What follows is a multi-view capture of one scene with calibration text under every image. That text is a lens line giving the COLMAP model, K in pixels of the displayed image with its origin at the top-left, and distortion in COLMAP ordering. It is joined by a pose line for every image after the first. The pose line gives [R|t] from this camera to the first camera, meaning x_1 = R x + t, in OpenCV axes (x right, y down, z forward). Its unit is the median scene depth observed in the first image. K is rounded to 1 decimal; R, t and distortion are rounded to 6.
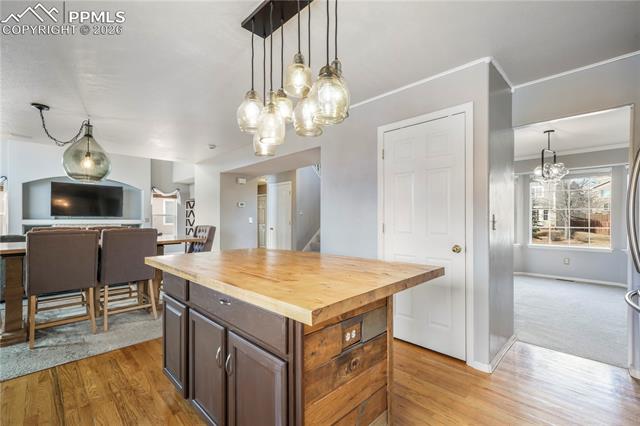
lens RADIAL K [[279.1, 0, 321.0], [0, 279.1, 215.8], [0, 0, 1]] dist [0.009677, 0.000154]
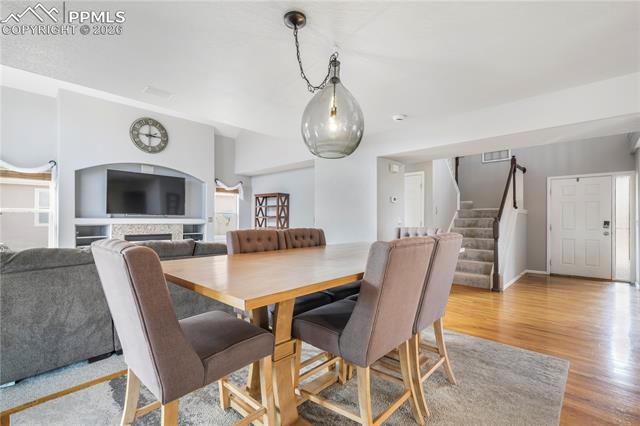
lens RADIAL K [[288.9, 0, 320.2], [0, 288.9, 214.3], [0, 0, 1]] dist [0.006511, 0.000670]
pose [[0.998895, 0.003900, 0.046841, -0.359104], [-0.003706, 0.999984, -0.004221, 0.003090], [-0.046857, 0.004043, 0.998893, 0.153980]]
